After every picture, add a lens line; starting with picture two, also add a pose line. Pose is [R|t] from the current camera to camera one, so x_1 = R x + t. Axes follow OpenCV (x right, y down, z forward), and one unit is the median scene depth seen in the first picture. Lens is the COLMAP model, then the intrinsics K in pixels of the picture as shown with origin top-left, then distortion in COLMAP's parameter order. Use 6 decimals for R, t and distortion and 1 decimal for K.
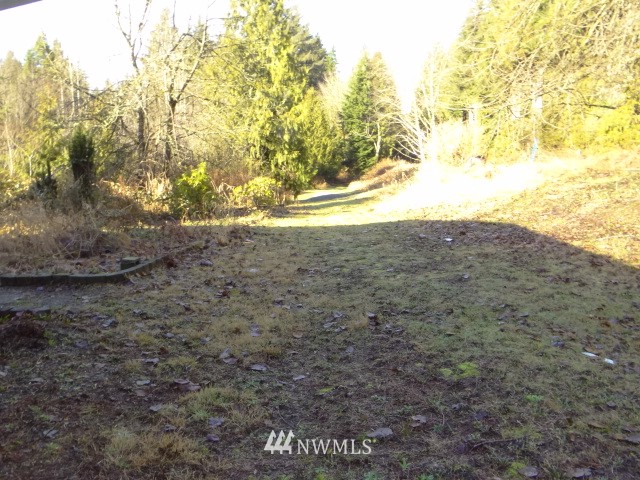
lens RADIAL K [[508.2, 0, 316.4], [0, 508.2, 240.7], [0, 0, 1]] dist [0.000564, -0.004650]
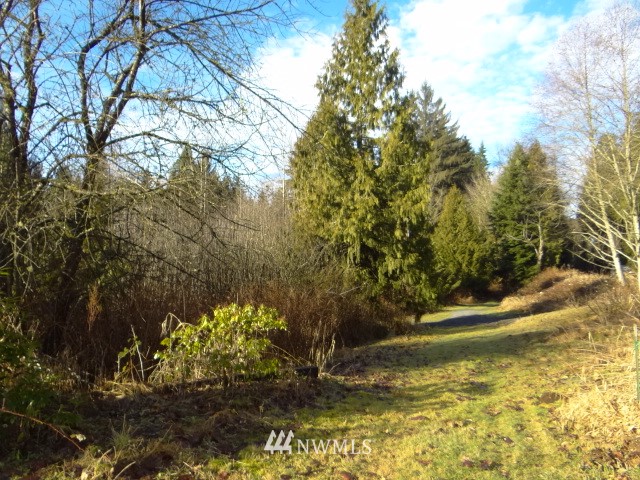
lens RADIAL K [[506.6, 0, 321.5], [0, 506.6, 237.0], [0, 0, 1]] dist [0.003961, 0.002898]
pose [[0.960025, -0.011517, -0.279676, 0.015096], [-0.049955, 0.976063, -0.211672, -0.024406], [0.275419, 0.217181, 0.936470, 0.163128]]
